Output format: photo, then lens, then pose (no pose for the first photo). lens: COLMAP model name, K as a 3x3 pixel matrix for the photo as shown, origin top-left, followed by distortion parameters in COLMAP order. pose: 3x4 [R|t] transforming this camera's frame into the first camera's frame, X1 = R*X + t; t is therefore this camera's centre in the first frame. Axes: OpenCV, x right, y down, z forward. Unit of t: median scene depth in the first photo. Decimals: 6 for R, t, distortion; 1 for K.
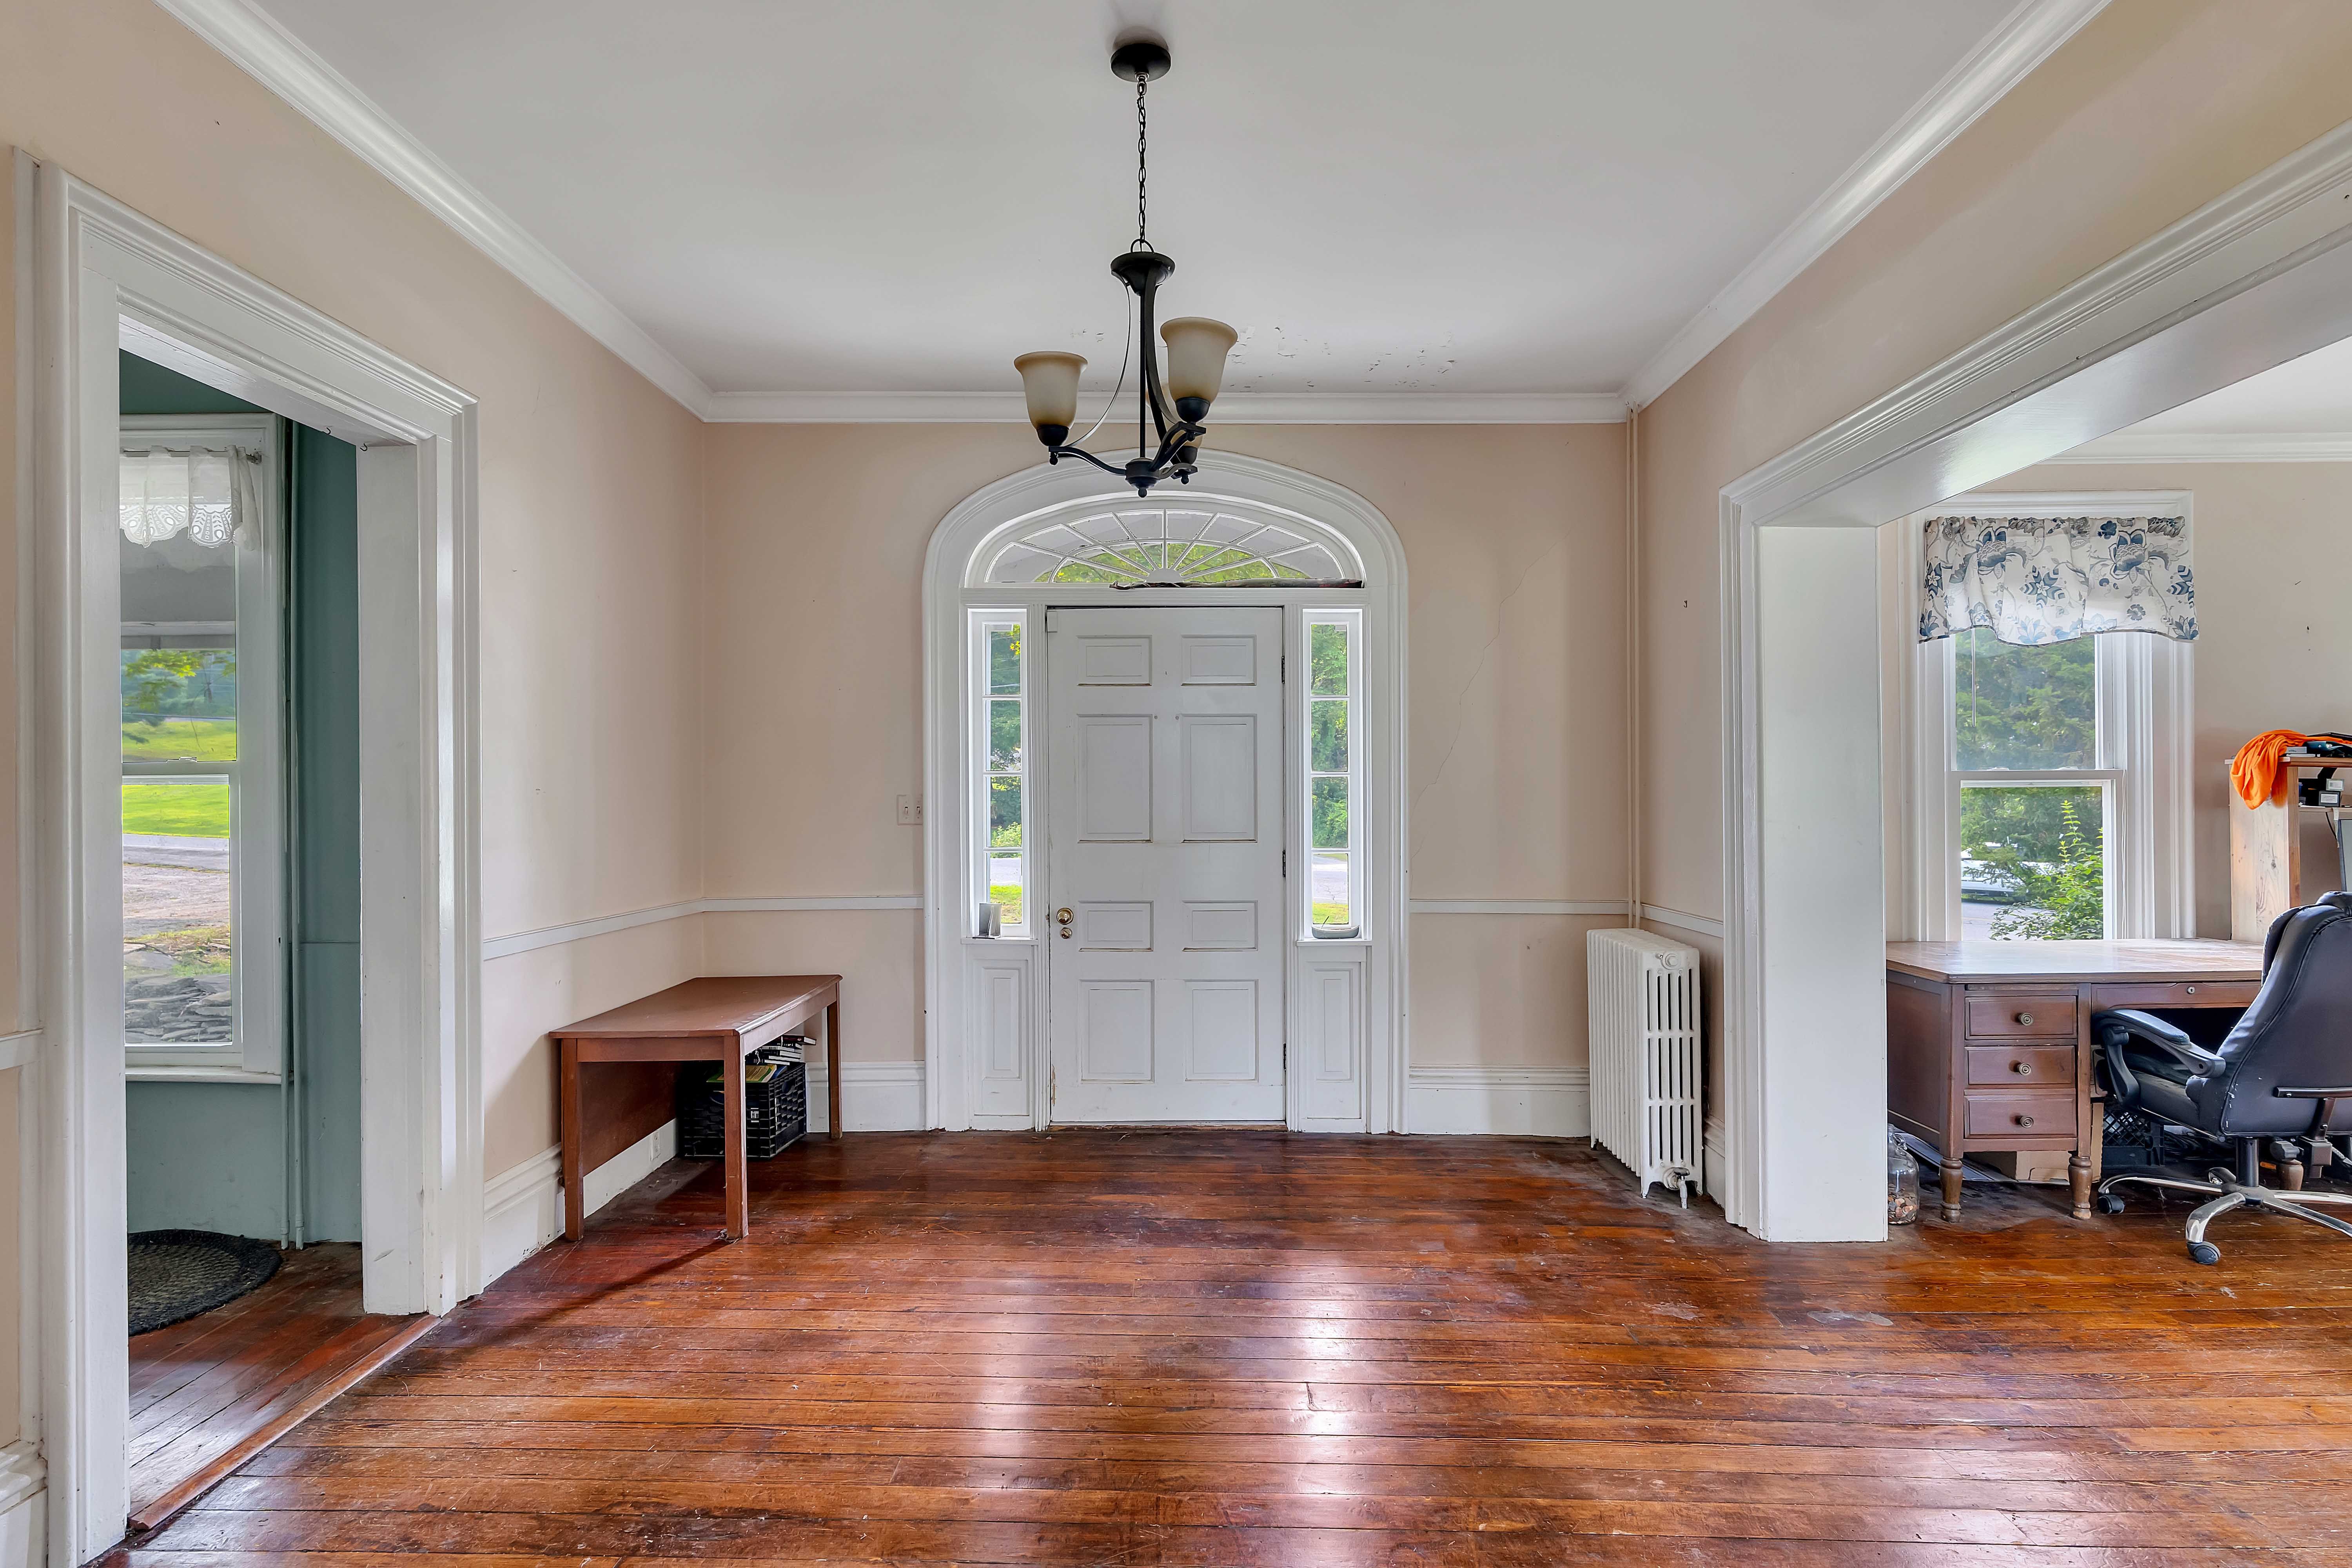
lens RADIAL K [[1233.5, 0, 1181.4], [0, 1233.5, 776.0], [0, 0, 1]] dist [-0.010206, 0.001051]
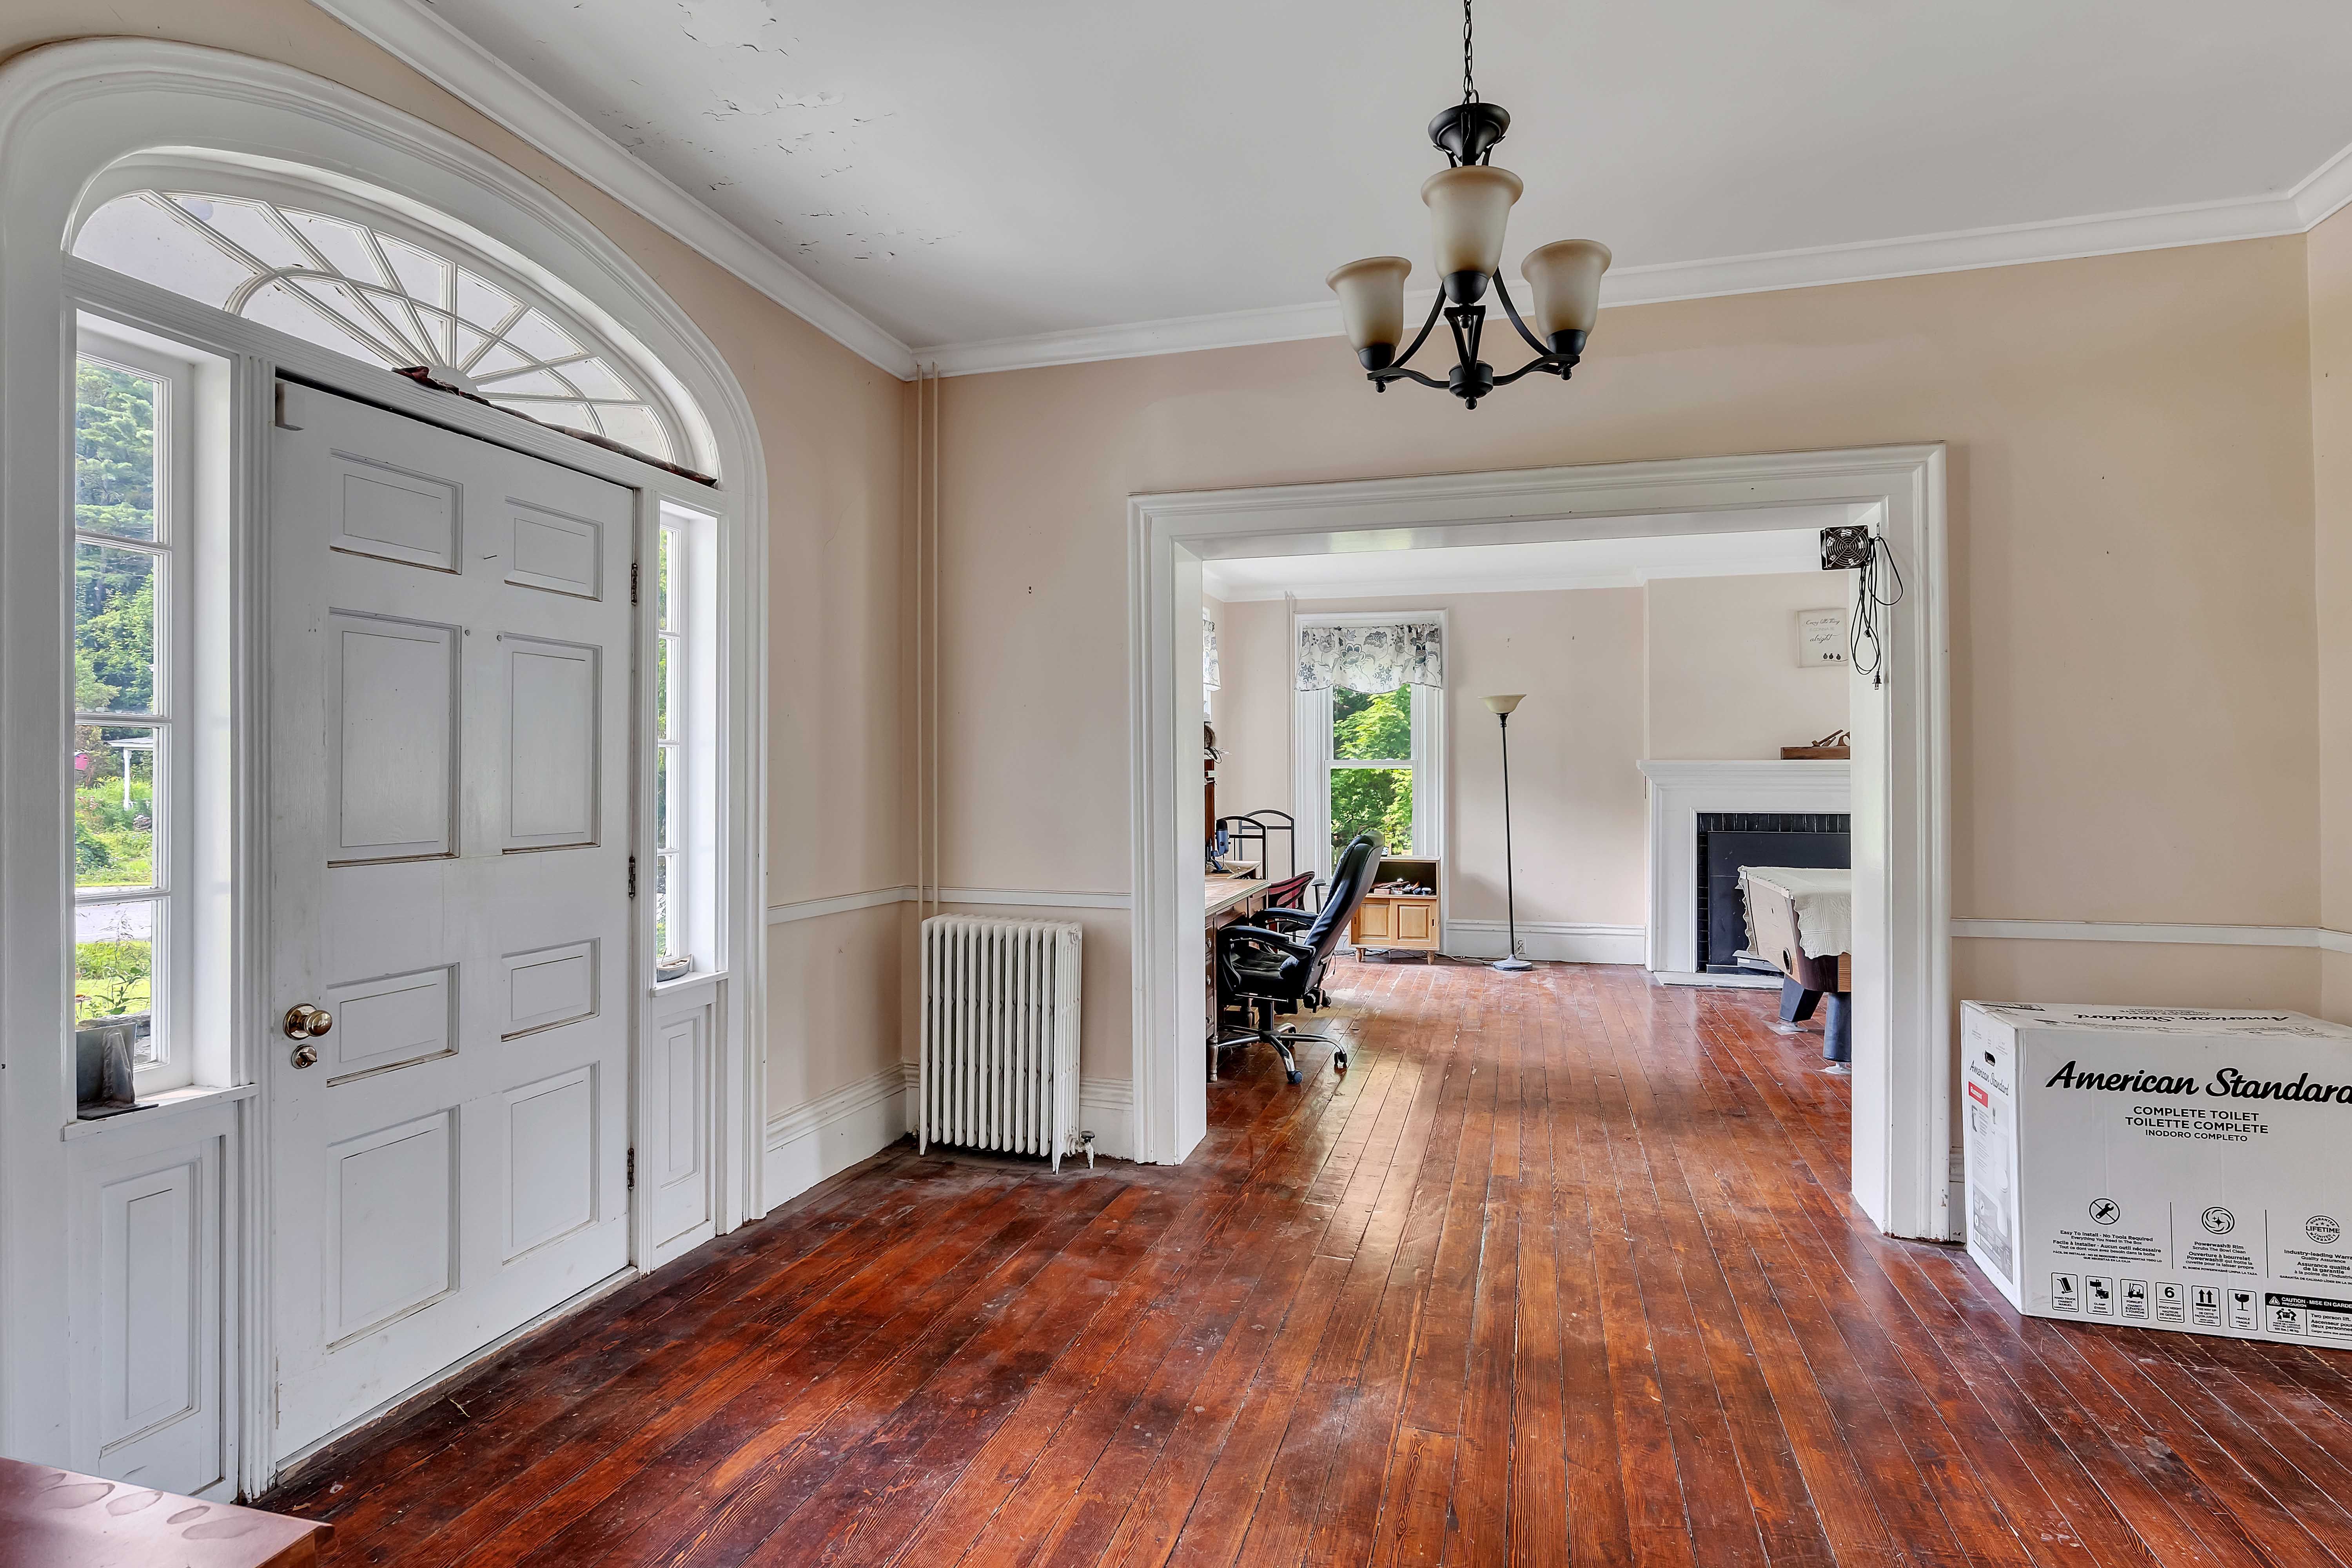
lens RADIAL K [[1193.1, 0, 1180.0], [0, 1193.1, 771.2], [0, 0, 1]] dist [-0.024269, -0.000087]
pose [[0.249947, 0.006676, 0.968237, -0.478351], [-0.017009, 0.999852, -0.002503, 0.011117], [-0.968110, -0.015843, 0.250023, 0.579499]]
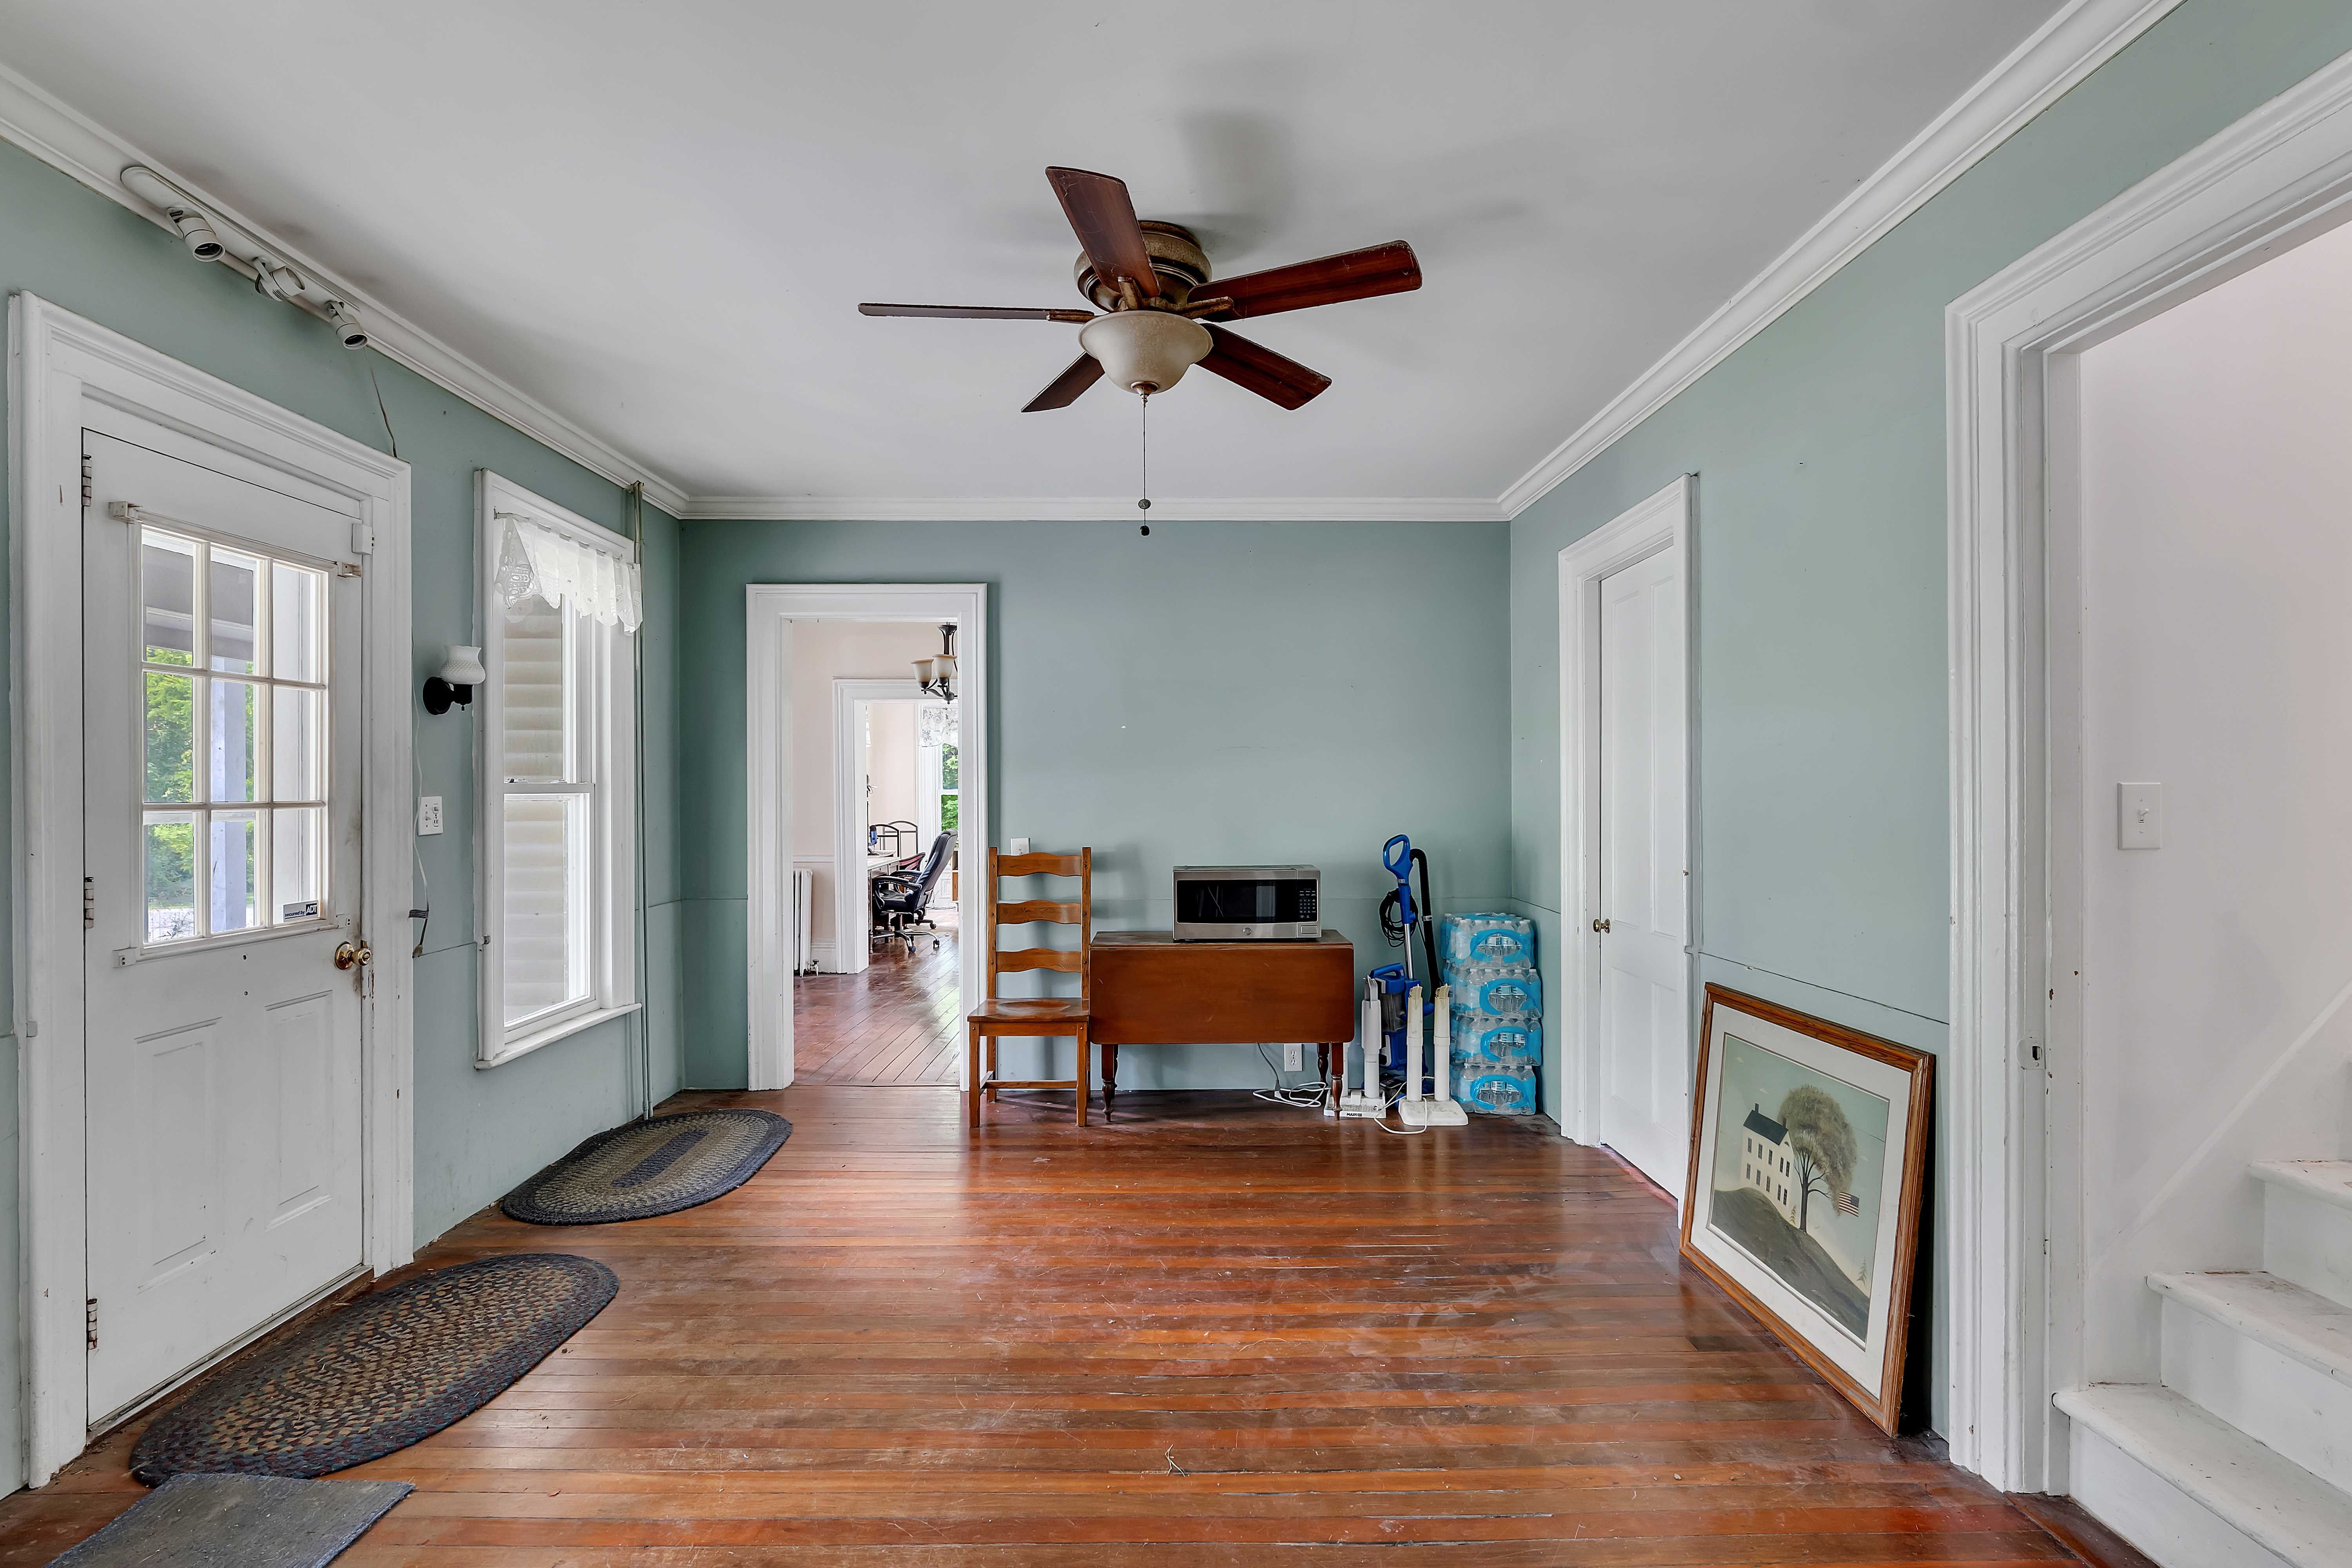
lens RADIAL K [[1233.5, 0, 1181.4], [0, 1233.5, 776.0], [0, 0, 1]] dist [-0.010206, 0.001051]
pose [[-0.036049, 0.016572, 0.999213, -1.708589], [-0.011489, 0.999790, -0.016996, -0.002629], [-0.999284, -0.012093, -0.035851, 0.331527]]
